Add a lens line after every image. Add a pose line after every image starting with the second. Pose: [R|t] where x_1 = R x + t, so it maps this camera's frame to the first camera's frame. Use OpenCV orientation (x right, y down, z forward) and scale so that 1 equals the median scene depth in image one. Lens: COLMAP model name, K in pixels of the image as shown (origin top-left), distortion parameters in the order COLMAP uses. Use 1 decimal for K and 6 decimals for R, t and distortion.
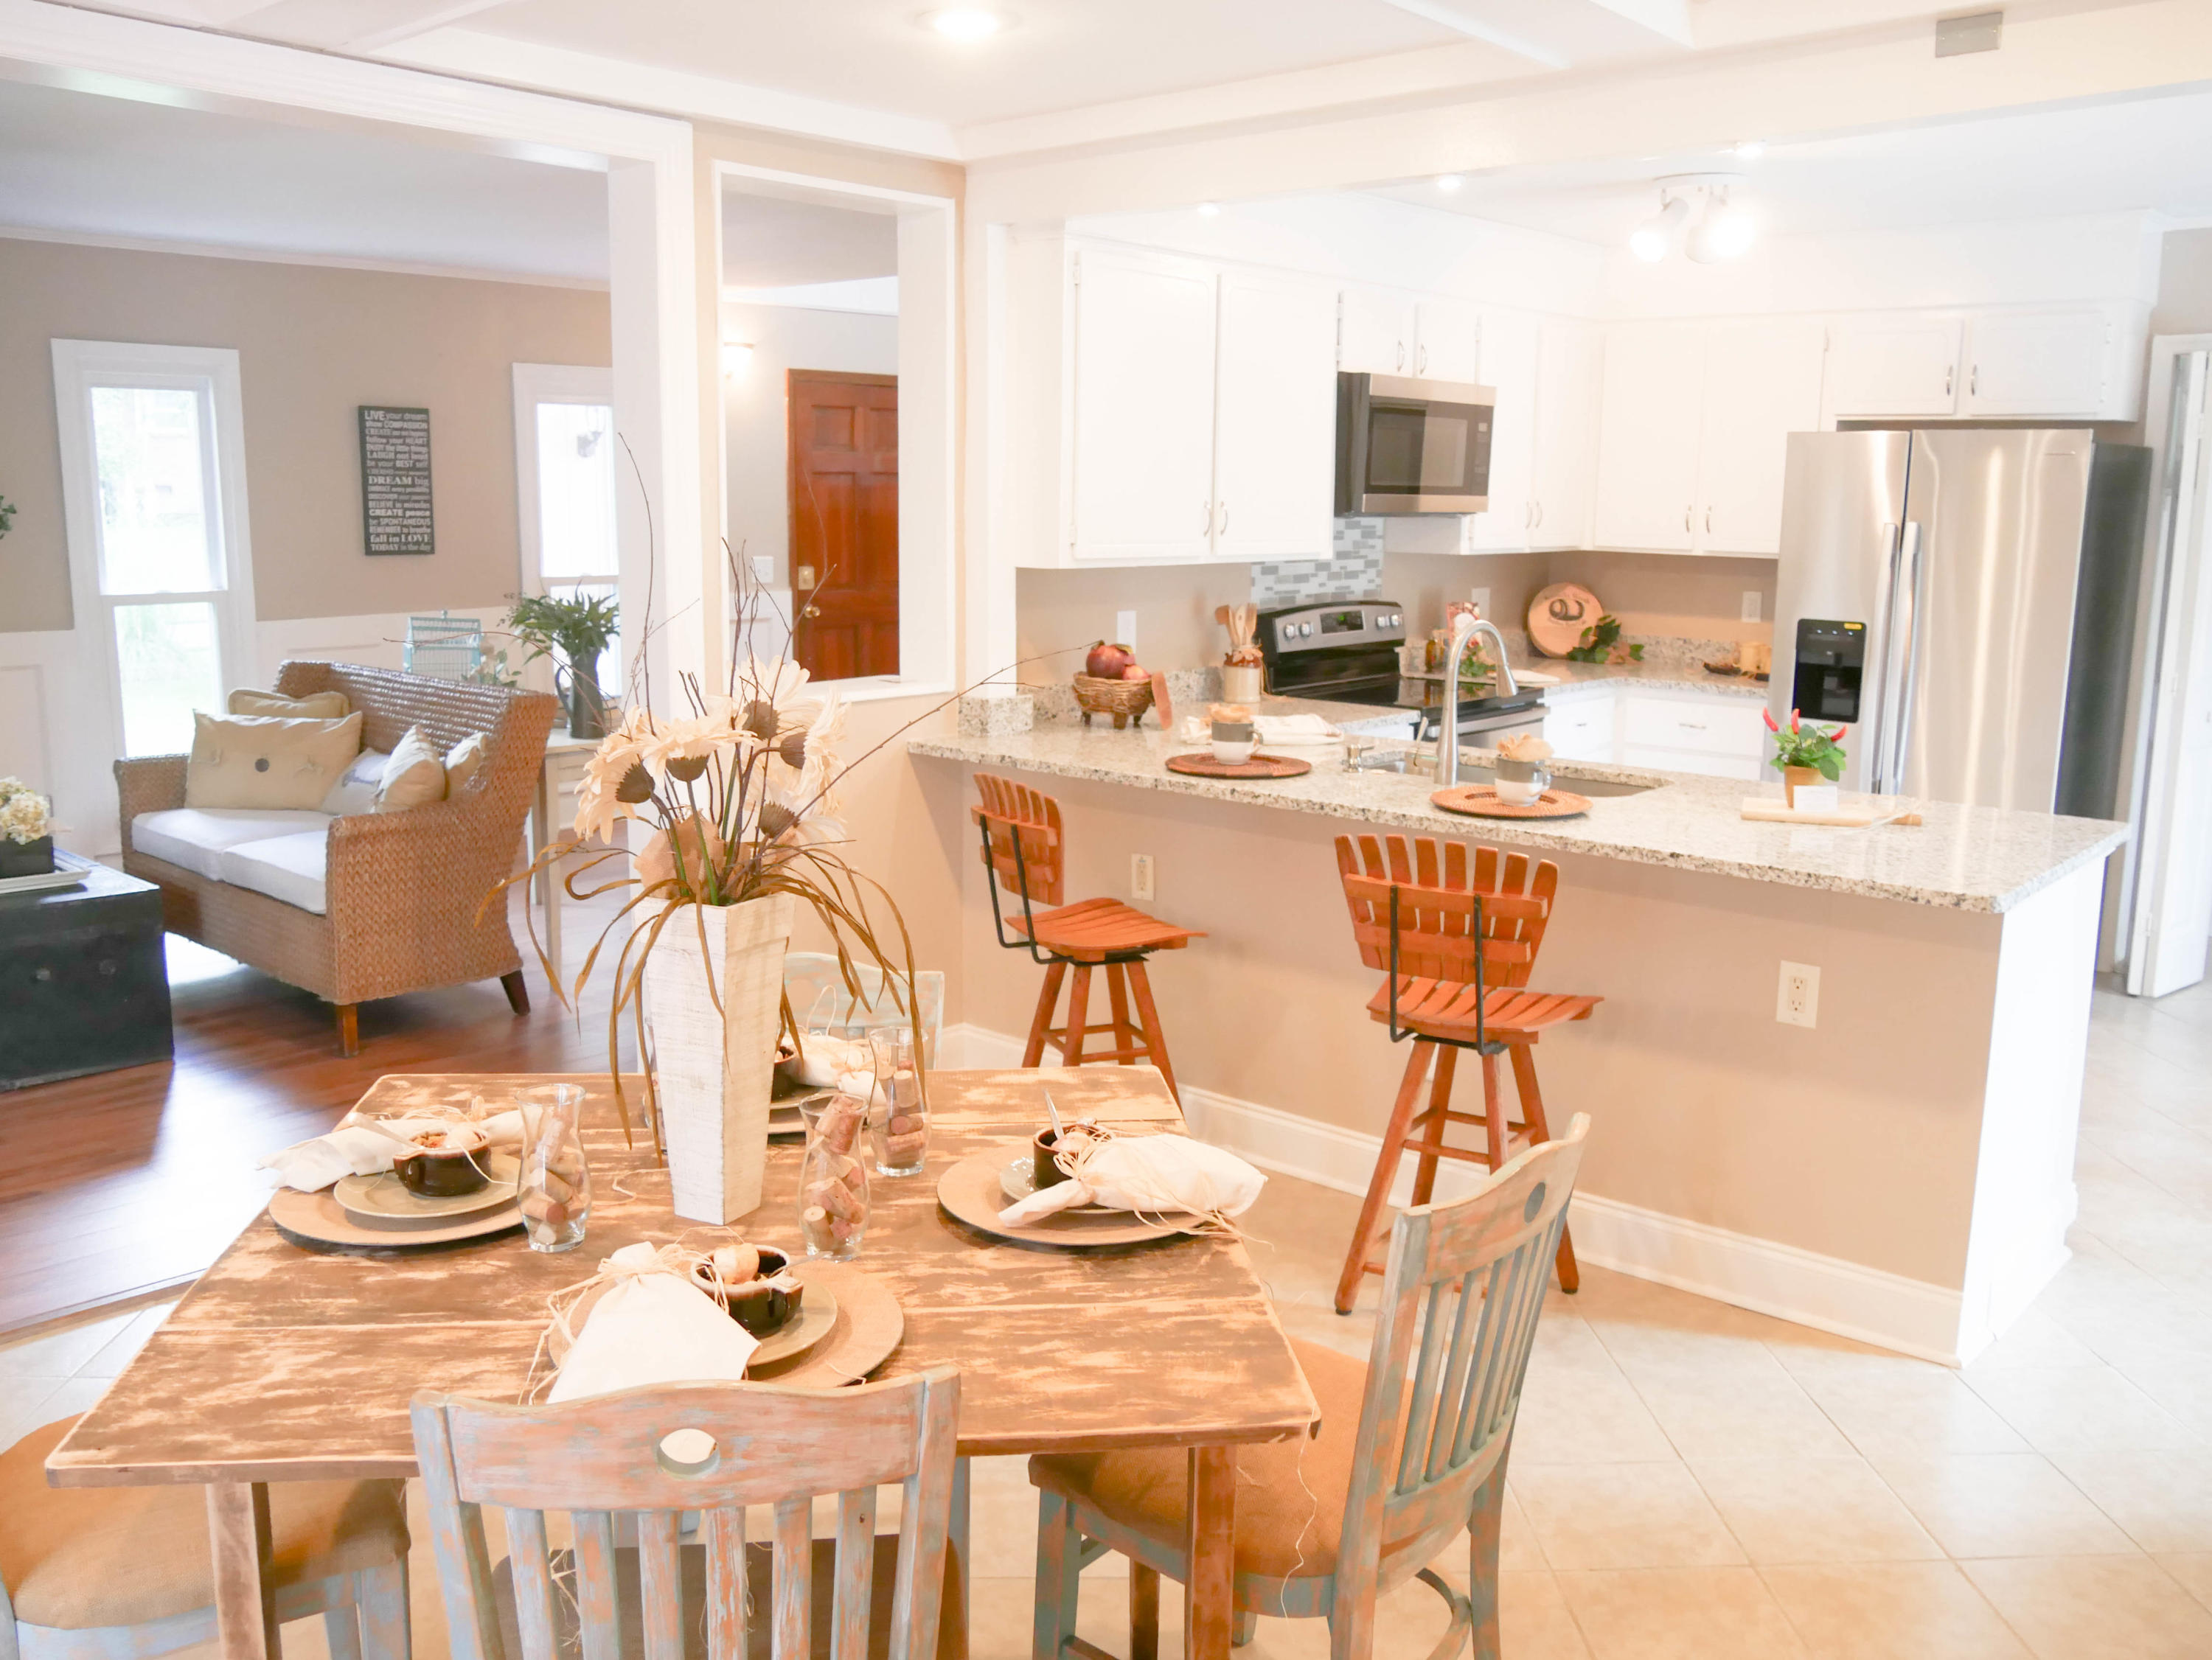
lens RADIAL K [[1828.4, 0, 1106.0], [0, 1828.4, 830.0], [0, 0, 1]] dist [-0.010227, -0.003890]
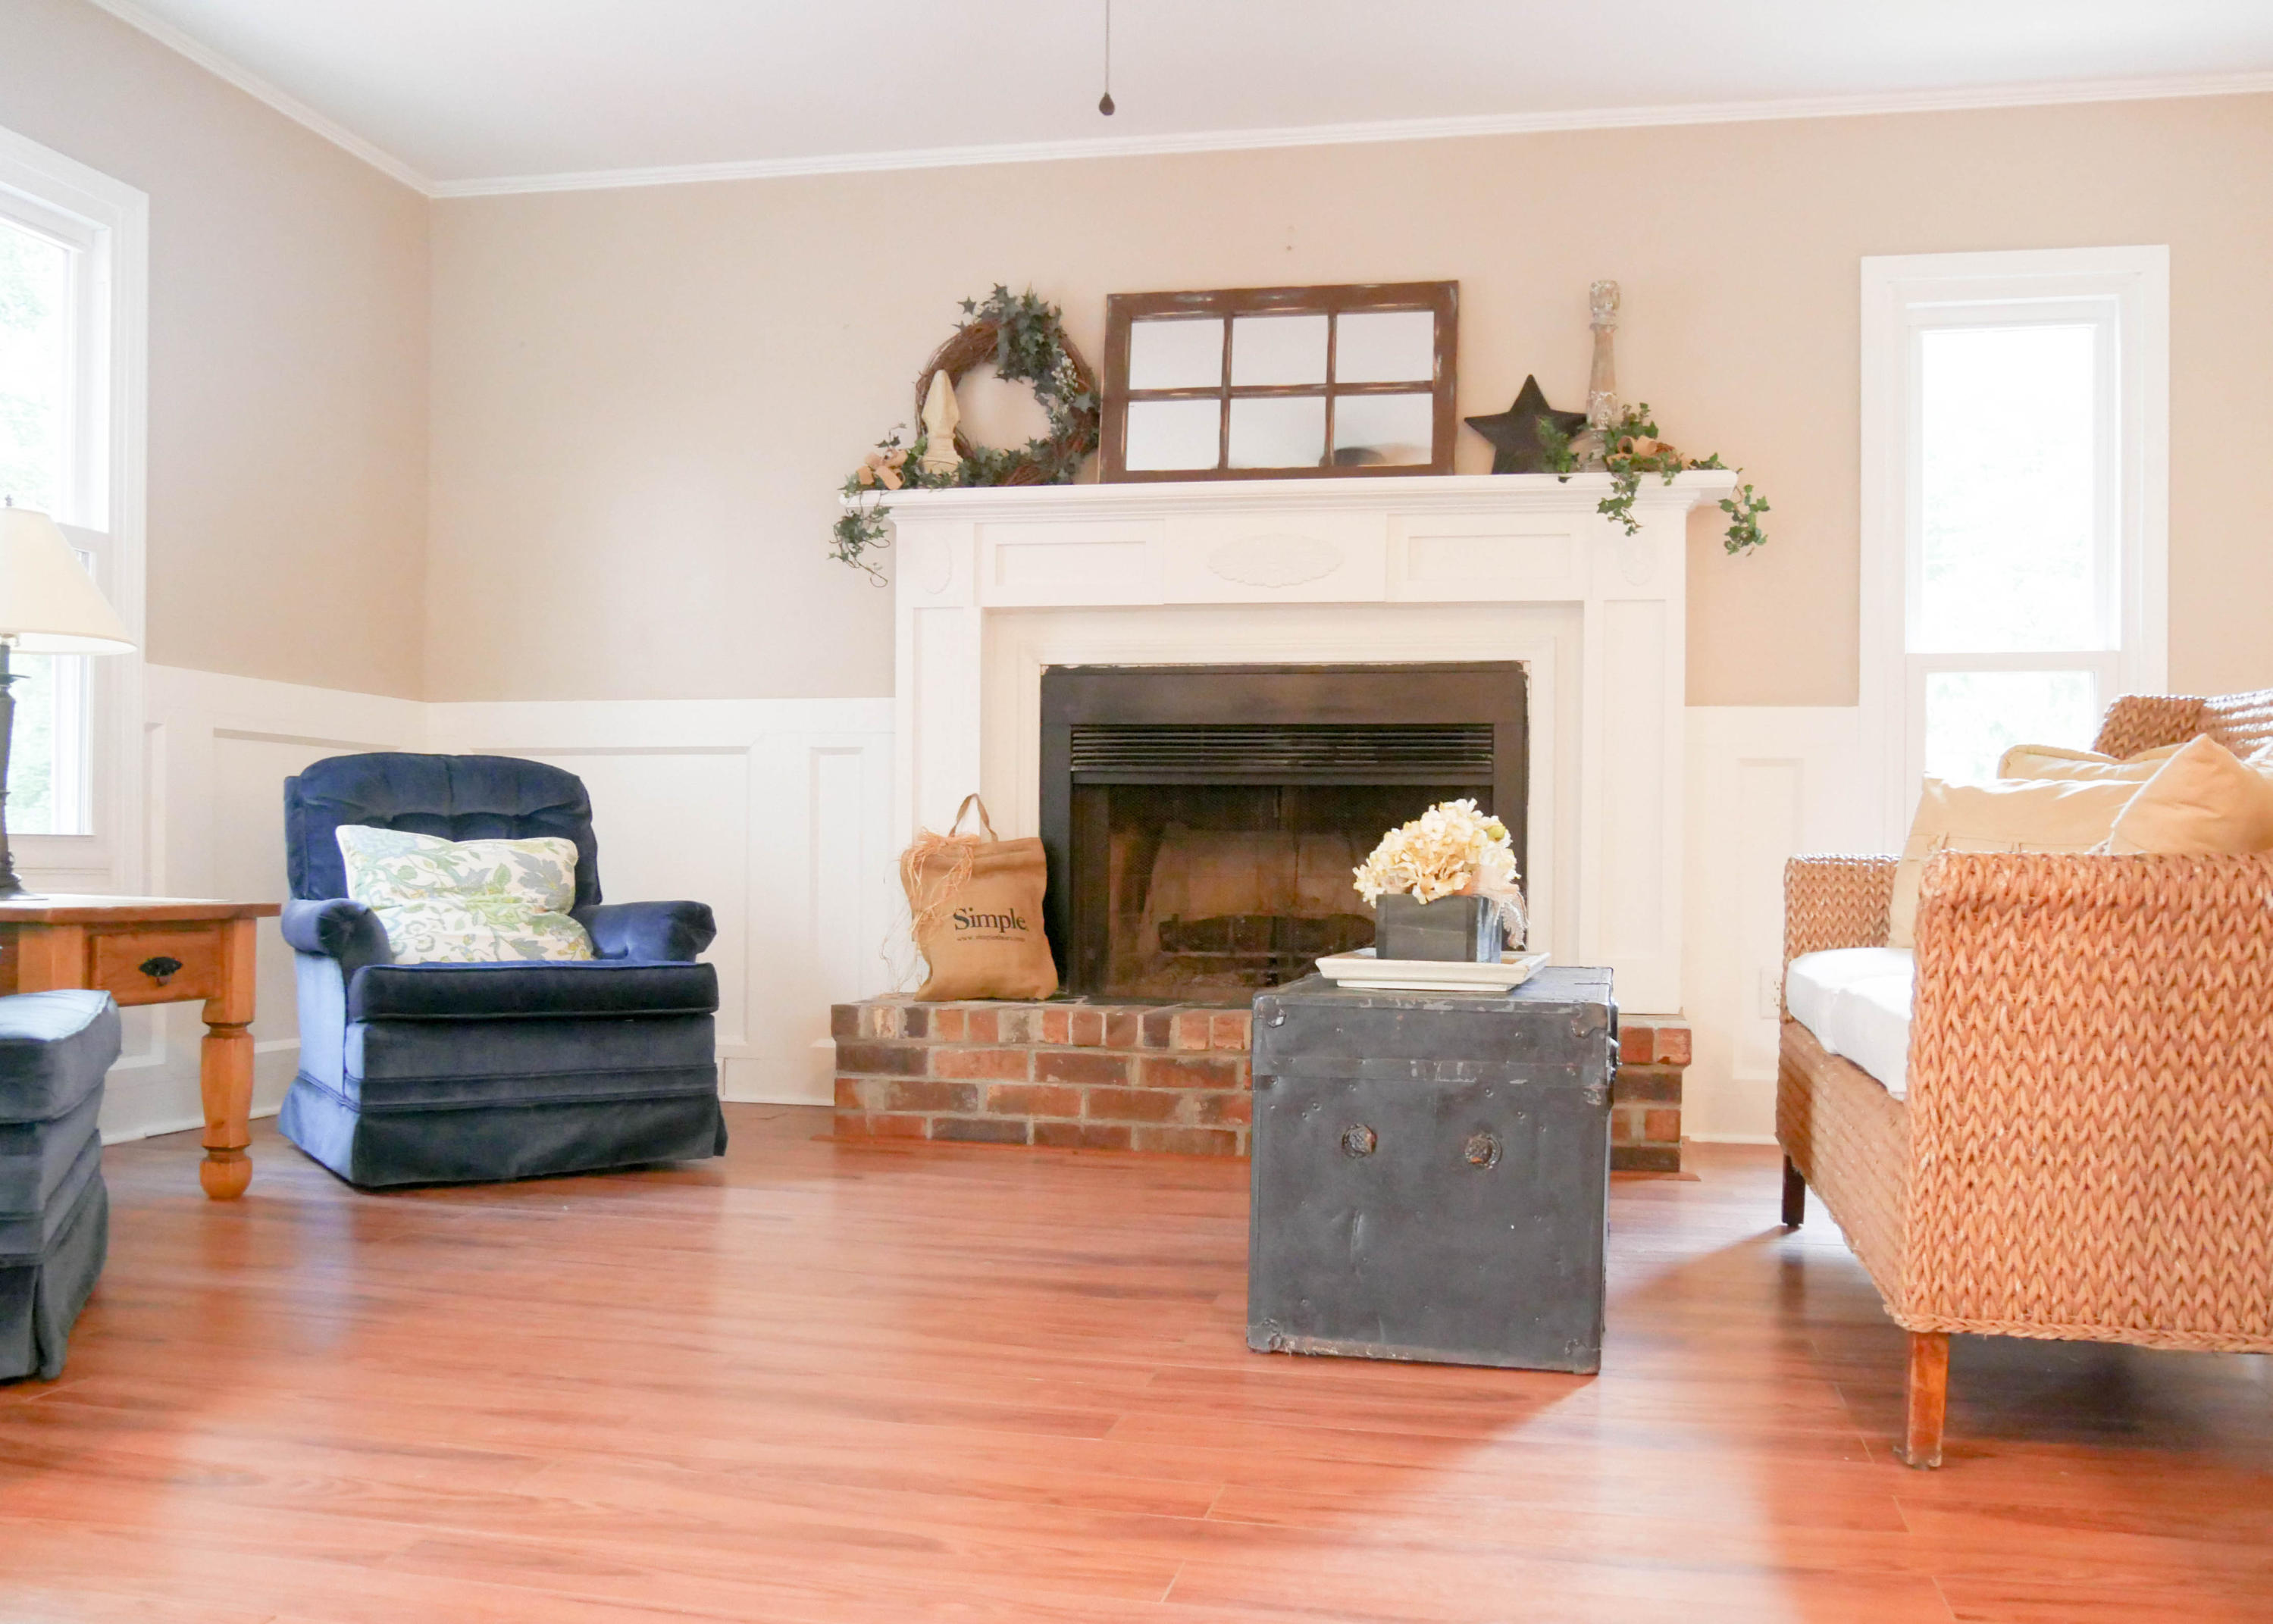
lens RADIAL K [[2032.1, 0, 1138.3], [0, 2032.1, 855.3], [0, 0, 1]] dist [-0.009810, -0.001537]
pose [[0.517690, 0.002838, -0.855564, -0.126535], [-0.152148, 0.984361, -0.088797, 0.058232], [0.841931, 0.176142, 0.510025, 0.607555]]
